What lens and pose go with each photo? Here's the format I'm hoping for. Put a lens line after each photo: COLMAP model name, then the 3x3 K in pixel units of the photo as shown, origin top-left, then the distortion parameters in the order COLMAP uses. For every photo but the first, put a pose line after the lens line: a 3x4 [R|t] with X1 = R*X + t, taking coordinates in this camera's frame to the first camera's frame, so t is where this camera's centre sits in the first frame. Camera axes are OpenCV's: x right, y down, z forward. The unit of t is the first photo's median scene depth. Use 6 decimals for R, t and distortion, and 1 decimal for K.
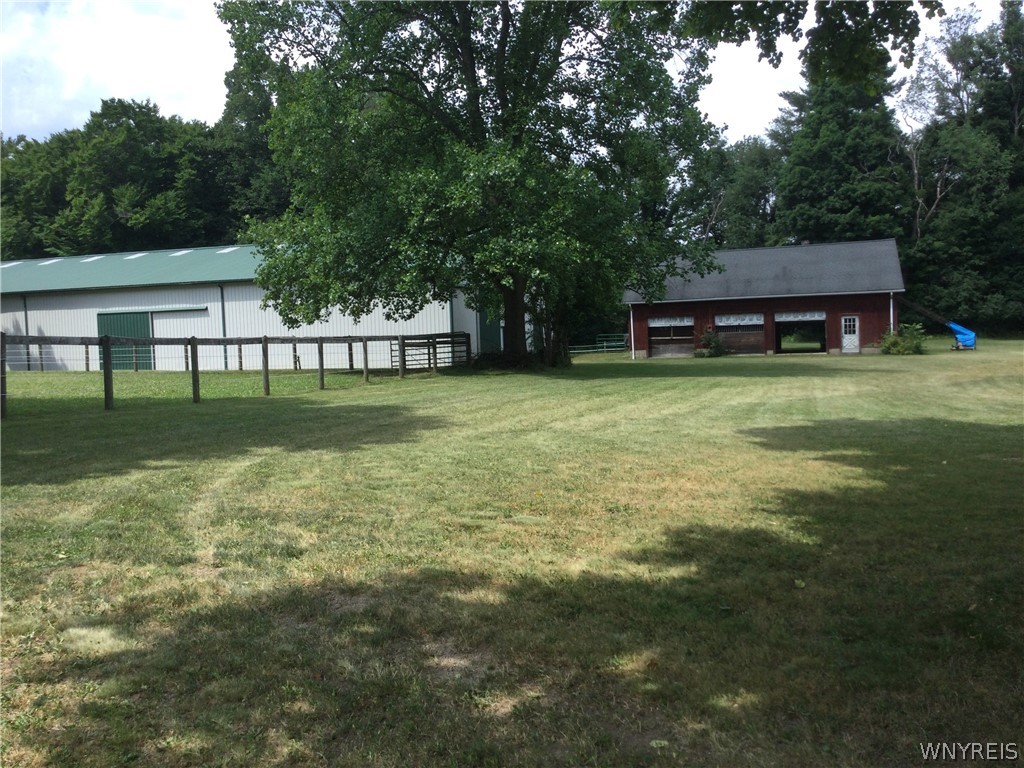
lens RADIAL K [[941.9, 0, 512.9], [0, 941.9, 383.7], [0, 0, 1]] dist [0.073129, 0.000000]
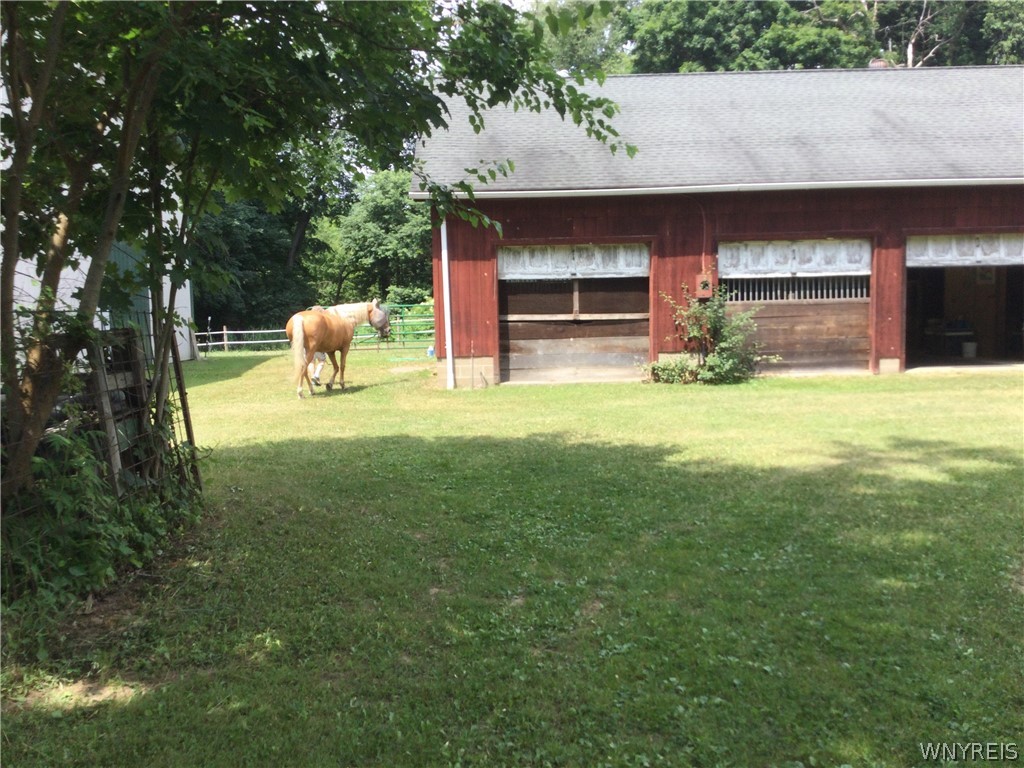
lens RADIAL K [[941.9, 0, 513.6], [0, 941.9, 383.5], [0, 0, 1]] dist [0.073129, 0.000000]
pose [[0.953967, -0.015845, 0.299493, 0.059081], [0.005742, 0.999385, 0.034582, -0.037930], [-0.299856, -0.031270, 0.953472, 0.720931]]
